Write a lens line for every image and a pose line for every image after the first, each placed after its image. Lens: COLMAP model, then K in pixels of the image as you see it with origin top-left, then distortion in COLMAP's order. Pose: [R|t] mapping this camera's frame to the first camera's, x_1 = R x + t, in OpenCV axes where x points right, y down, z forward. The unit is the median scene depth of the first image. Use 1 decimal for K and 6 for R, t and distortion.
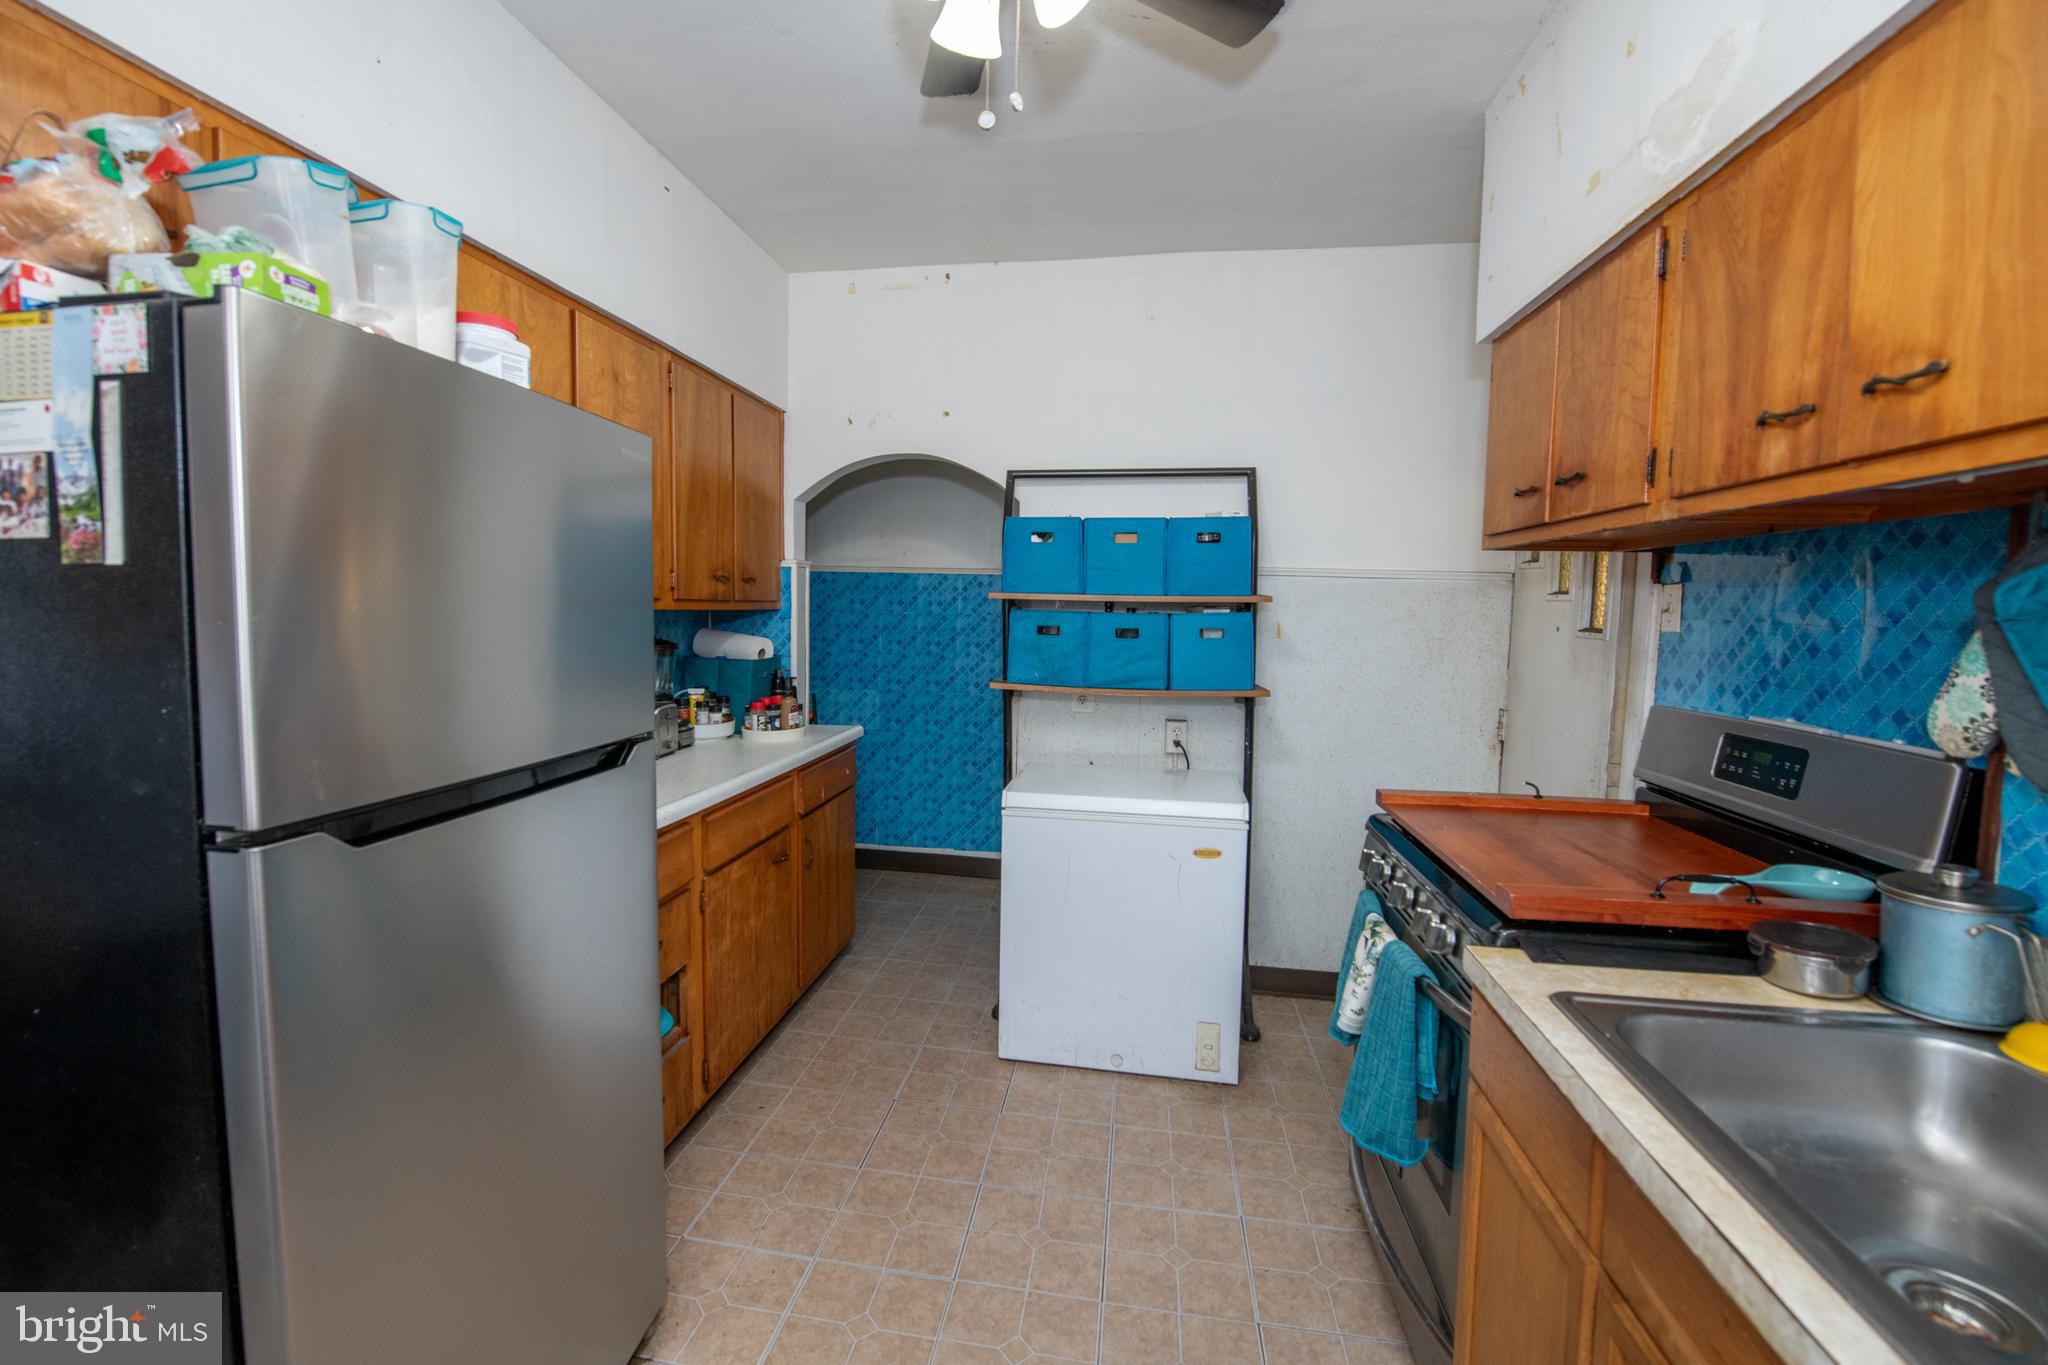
lens RADIAL K [[868.6, 0, 992.8], [0, 868.6, 661.3], [0, 0, 1]] dist [-0.014089, -0.003332]
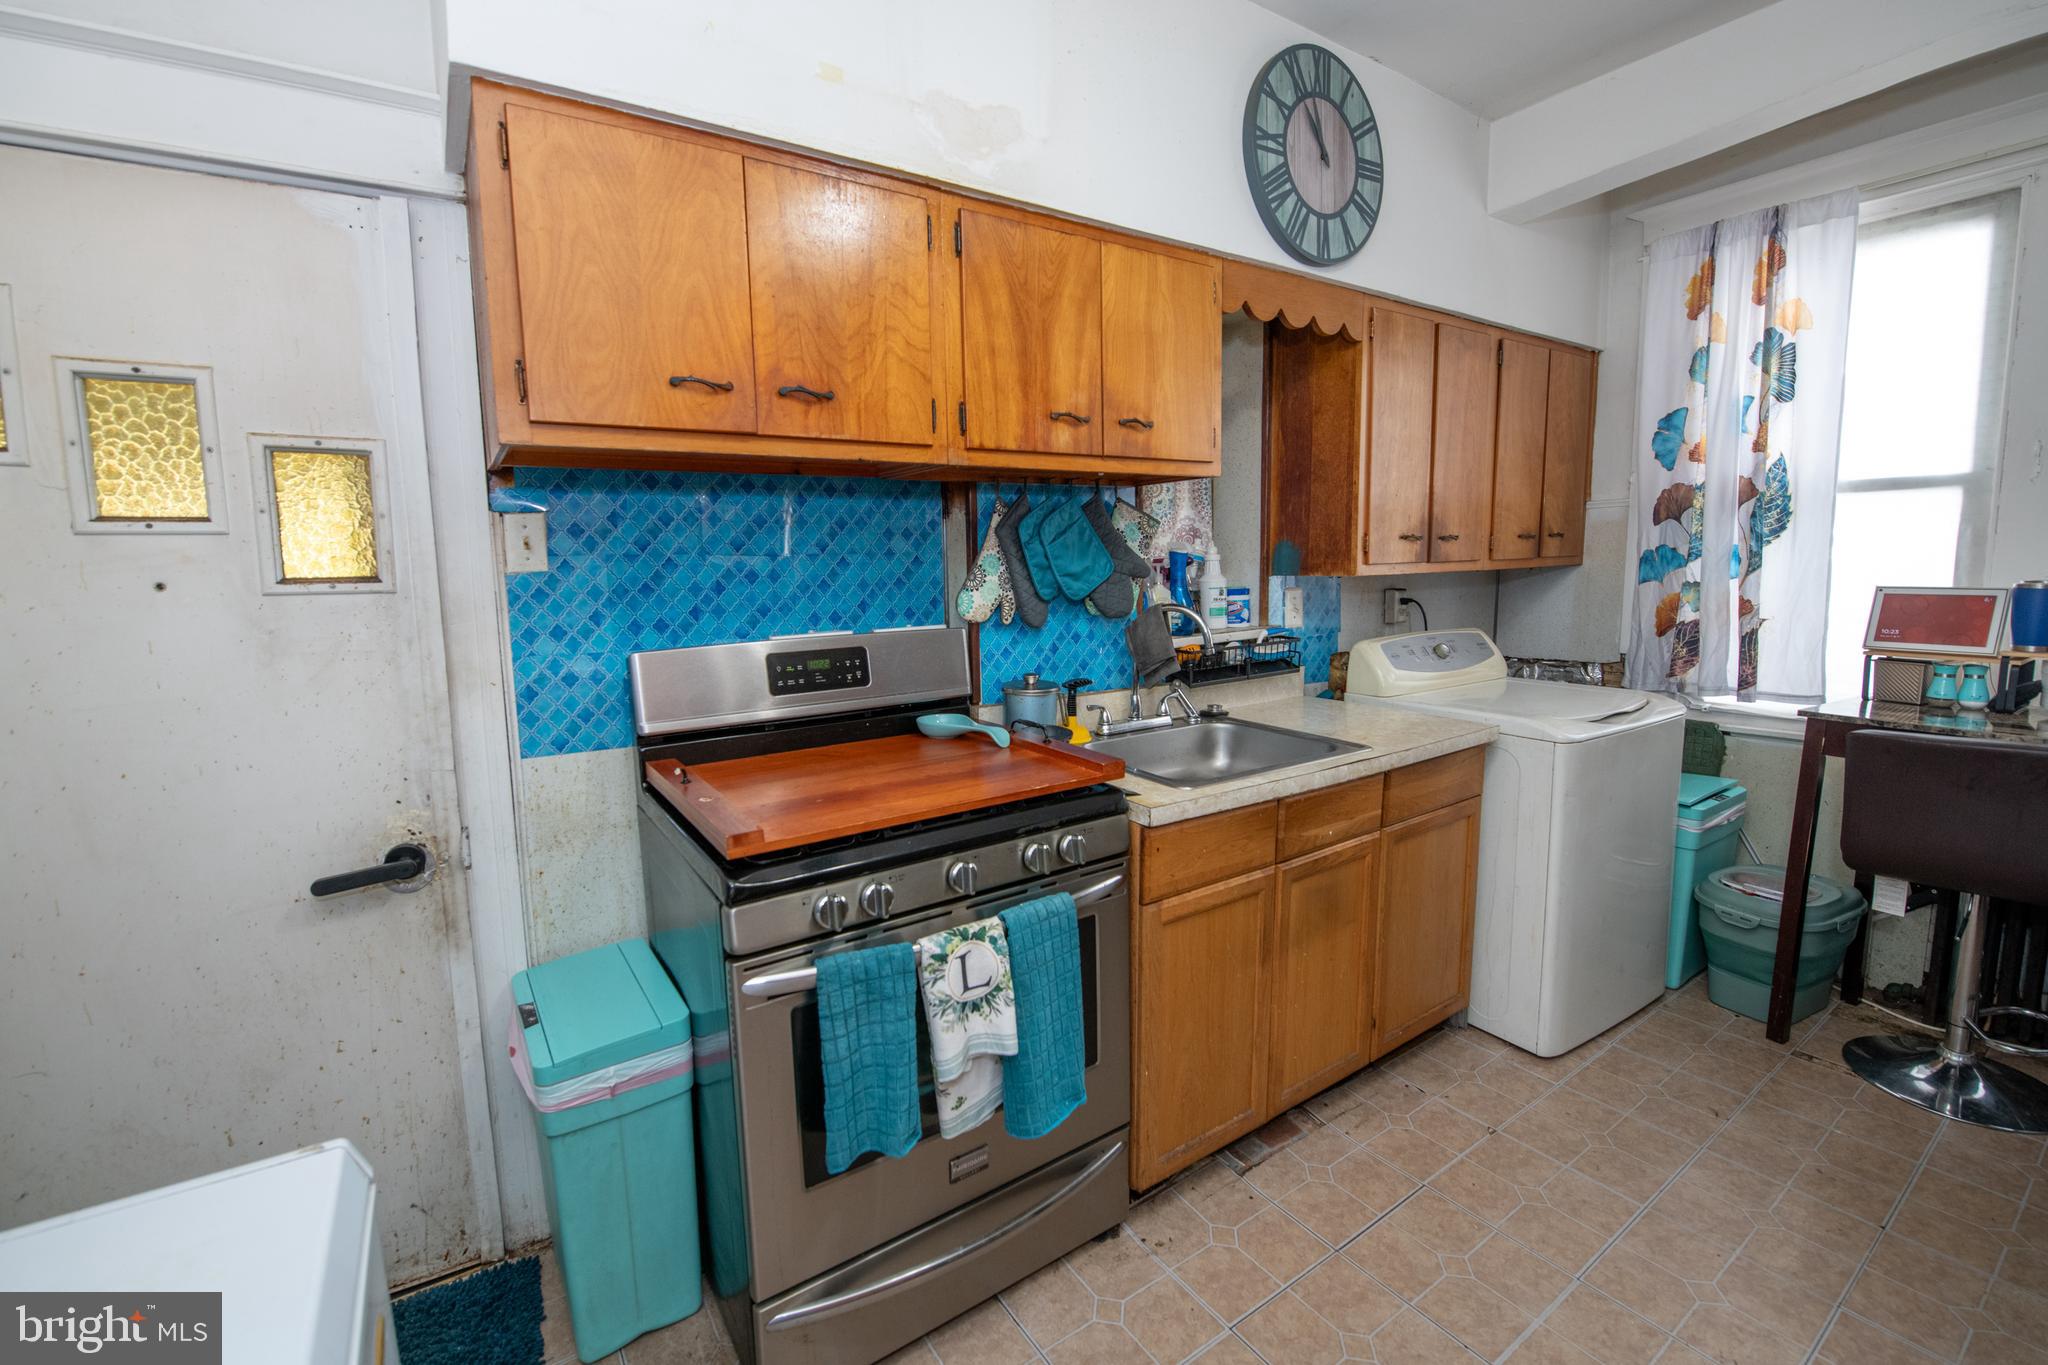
lens RADIAL K [[818.9, 0, 1047.3], [0, 818.9, 666.0], [0, 0, 1]] dist [-0.016517, -0.000116]
pose [[-0.691809, -0.099233, 0.715230, -0.166896], [0.056124, 0.980126, 0.190271, -0.096491], [-0.719896, 0.171773, -0.672491, 1.719569]]
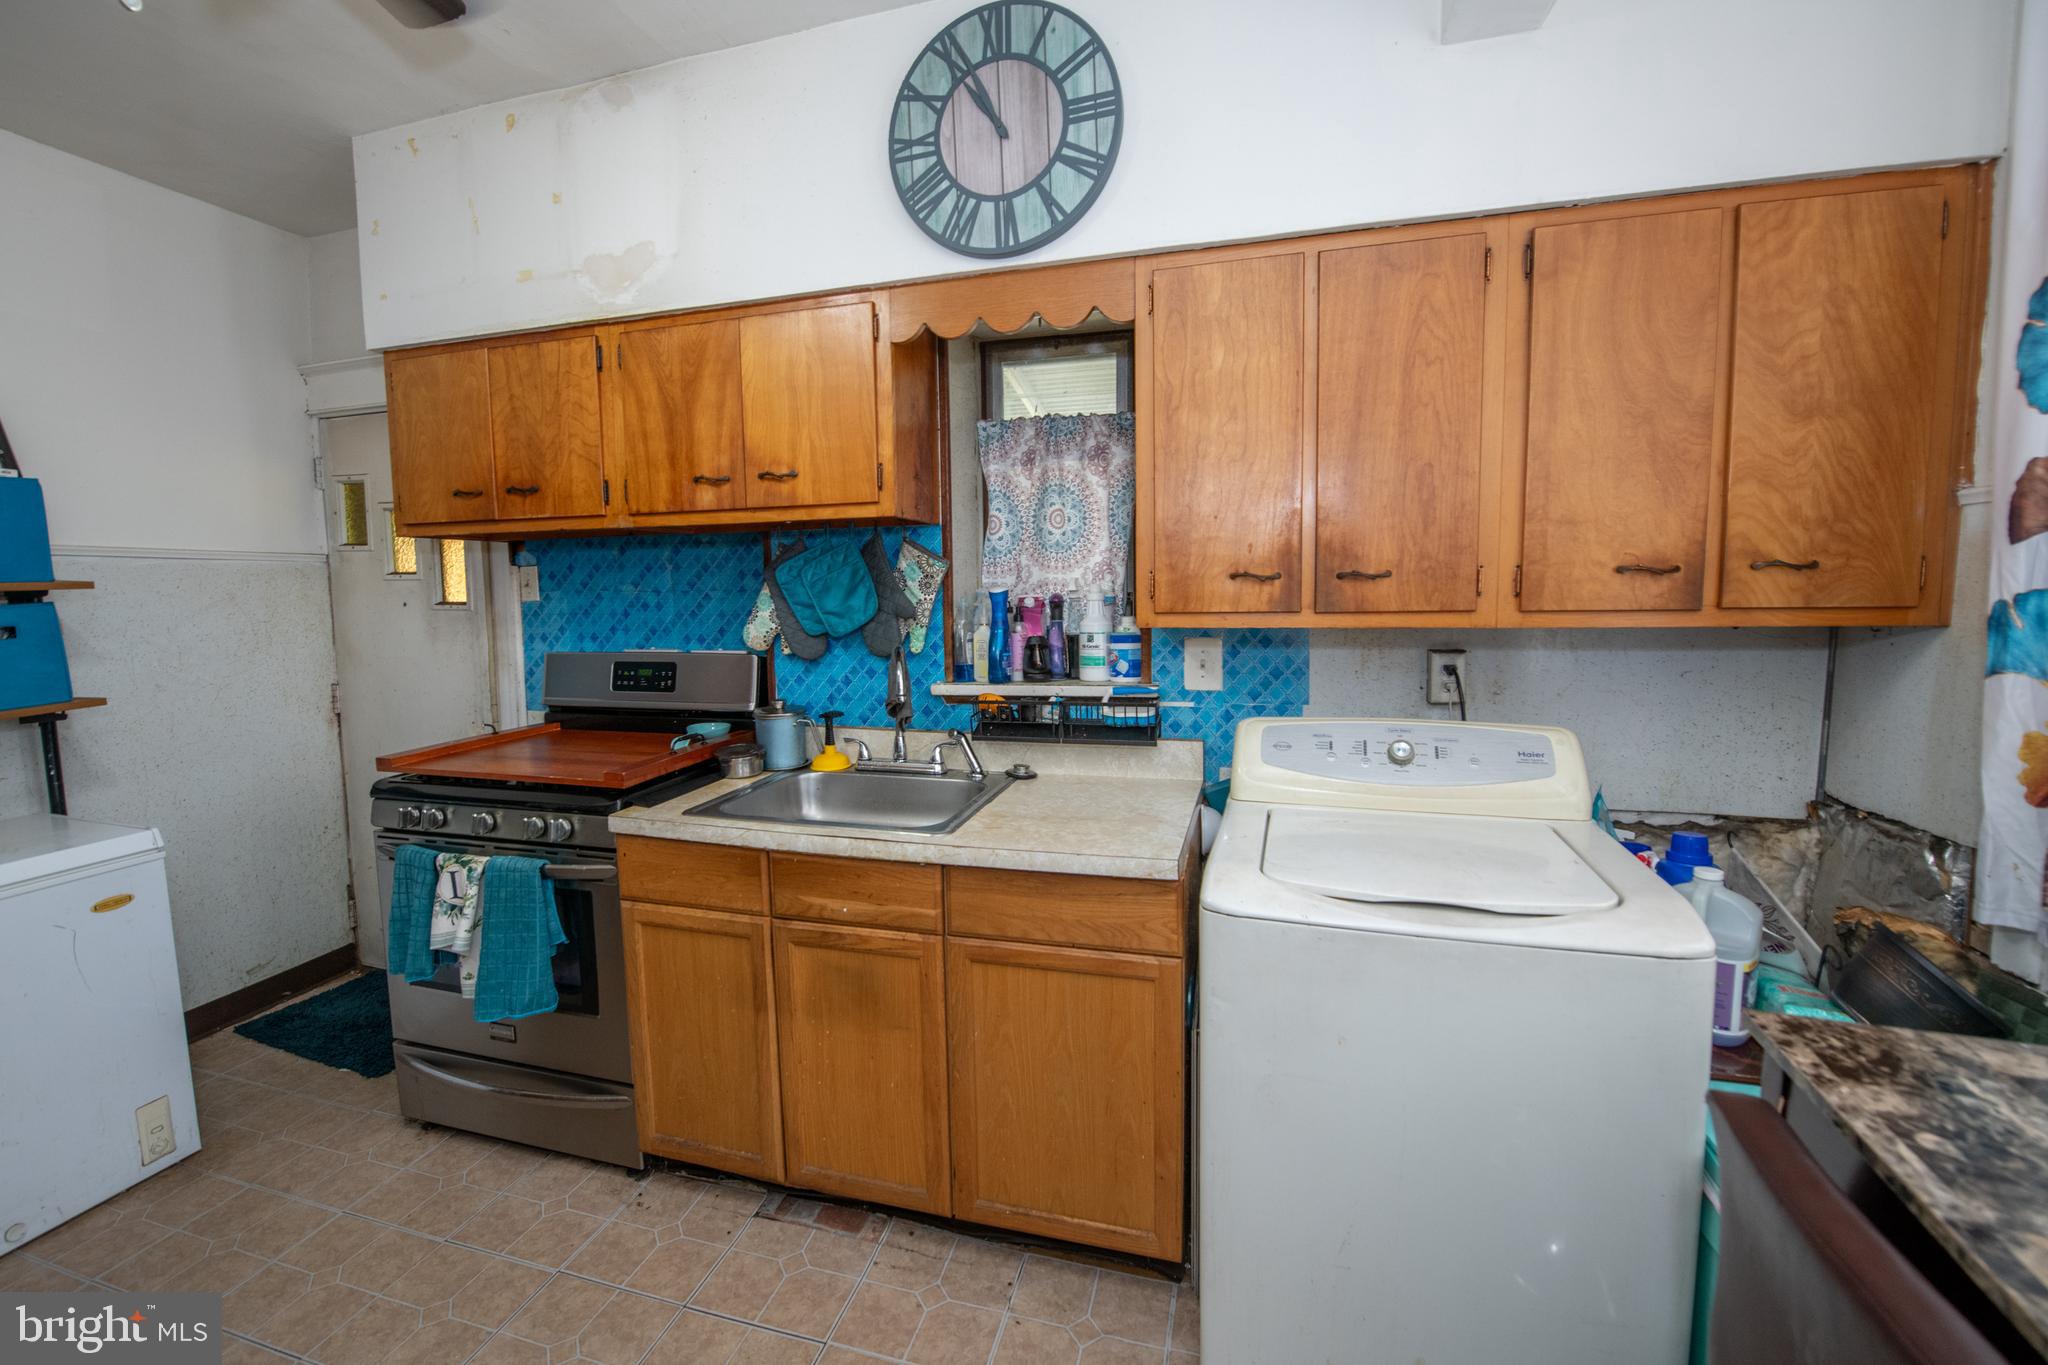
lens RADIAL K [[856.3, 0, 1027.7], [0, 856.3, 671.8], [0, 0, 1]] dist [-0.018750, -0.001192]
pose [[0.088903, -0.122413, 0.988489, -0.737786], [0.080946, 0.990024, 0.115323, -0.020590], [-0.992746, 0.069762, 0.097925, 0.118702]]
